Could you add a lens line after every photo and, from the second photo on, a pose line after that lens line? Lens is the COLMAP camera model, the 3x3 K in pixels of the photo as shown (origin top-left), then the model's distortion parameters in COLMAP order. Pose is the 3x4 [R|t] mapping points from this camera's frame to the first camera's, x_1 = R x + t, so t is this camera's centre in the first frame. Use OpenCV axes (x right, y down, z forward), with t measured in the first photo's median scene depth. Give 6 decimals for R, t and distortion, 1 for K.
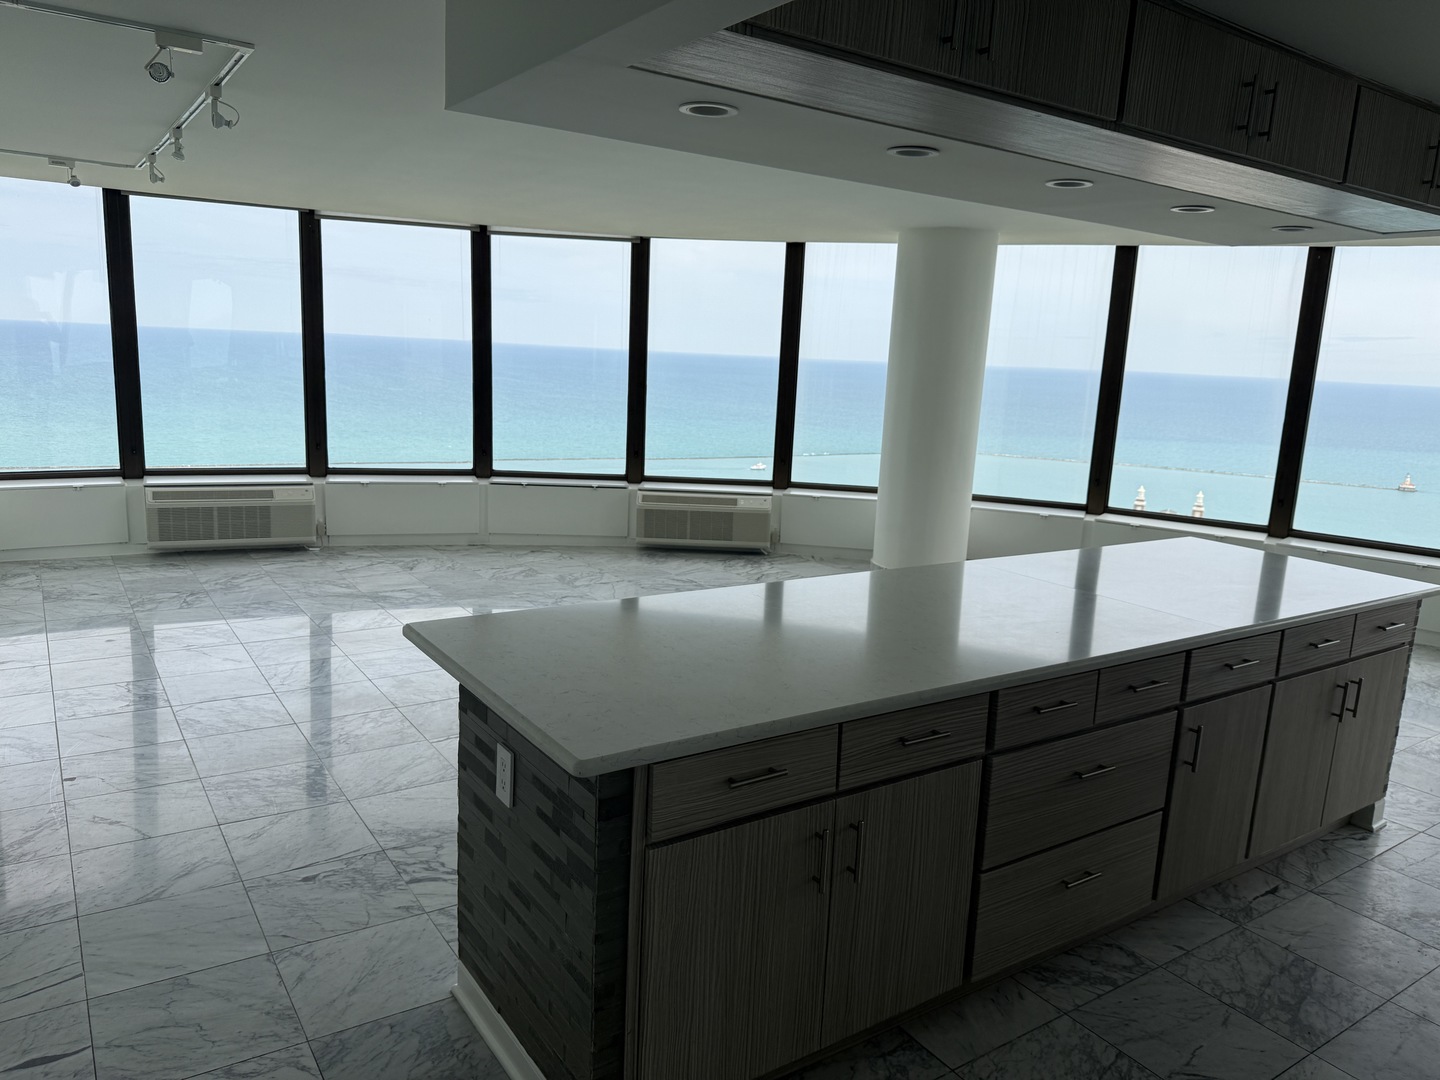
lens RADIAL K [[1008.4, 0, 718.0], [0, 1008.4, 542.5], [0, 0, 1]] dist [0.051244, -0.067217]
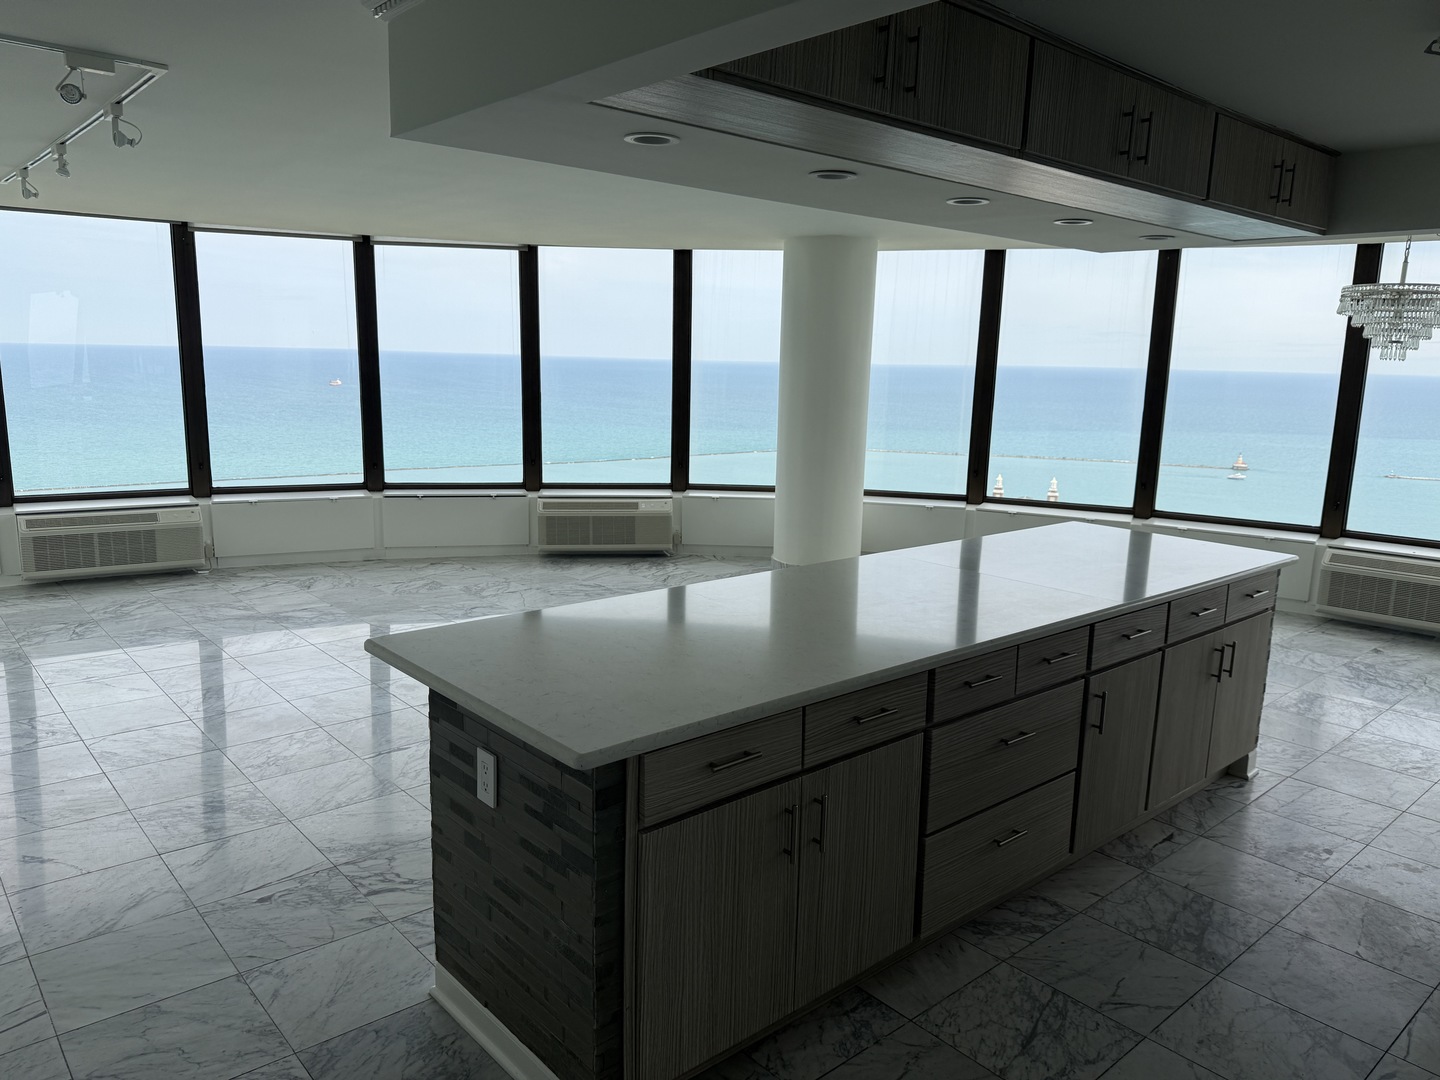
lens RADIAL K [[1008.4, 0, 712.6], [0, 1008.4, 544.7], [0, 0, 1]] dist [0.051244, -0.067217]
pose [[0.992435, -0.044940, 0.114251, -0.038980], [0.044883, 0.998988, 0.003071, -0.000948], [-0.114273, 0.002080, 0.993447, -0.027710]]
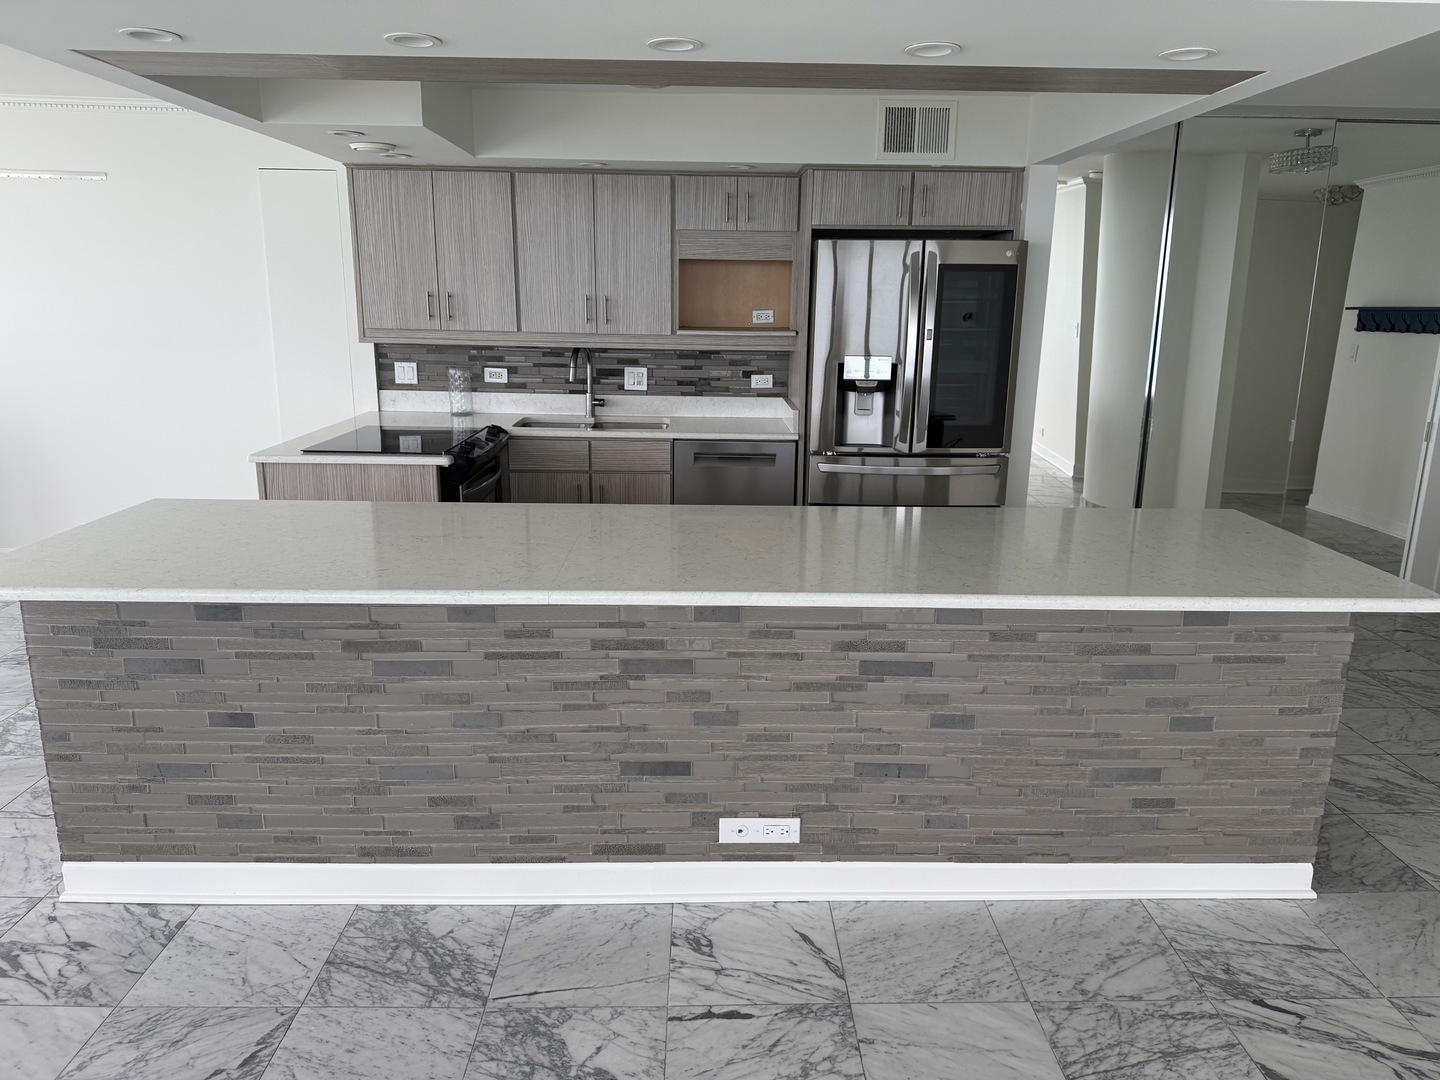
lens RADIAL K [[1008.4, 0, 728.6], [0, 1008.4, 537.9], [0, 0, 1]] dist [0.051244, -0.067217]
pose [[-0.840657, -0.184343, 0.509228, -0.112852], [0.047347, 0.911668, 0.408191, -0.190686], [-0.539494, 0.367259, -0.757672, 1.033590]]
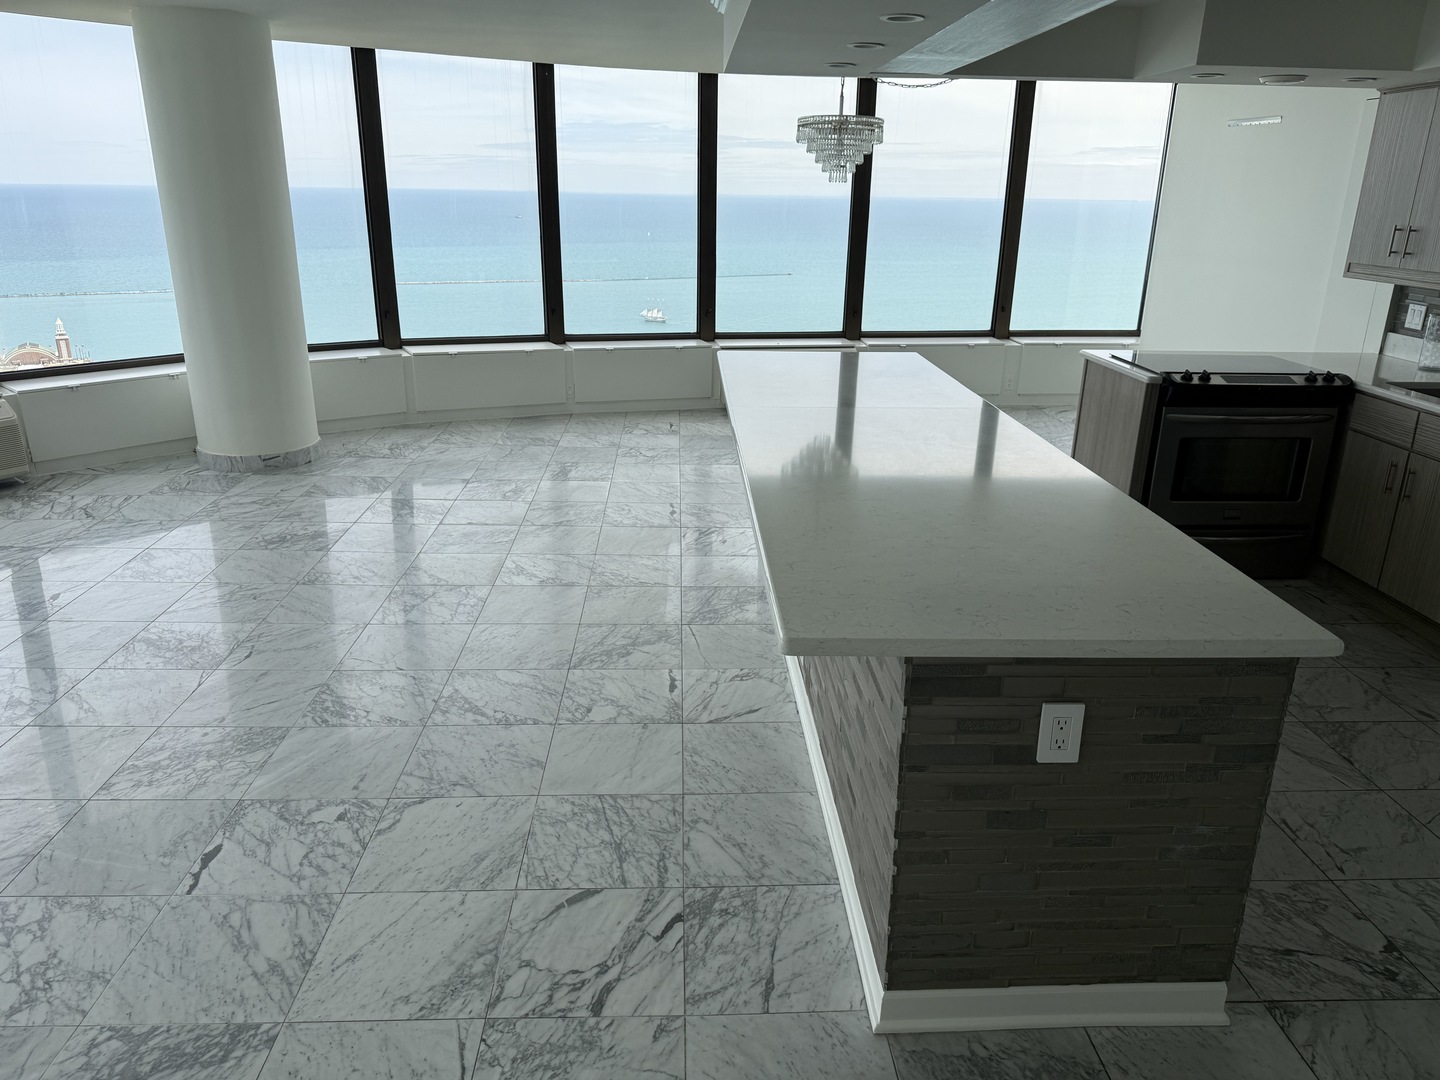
lens RADIAL K [[1008.4, 0, 725.1], [0, 1008.4, 547.5], [0, 0, 1]] dist [0.051244, -0.067217]
pose [[0.523066, -0.317212, 0.791062, -0.437835], [0.167263, 0.948314, 0.269672, -0.088108], [-0.835719, -0.008741, 0.549088, 0.337476]]
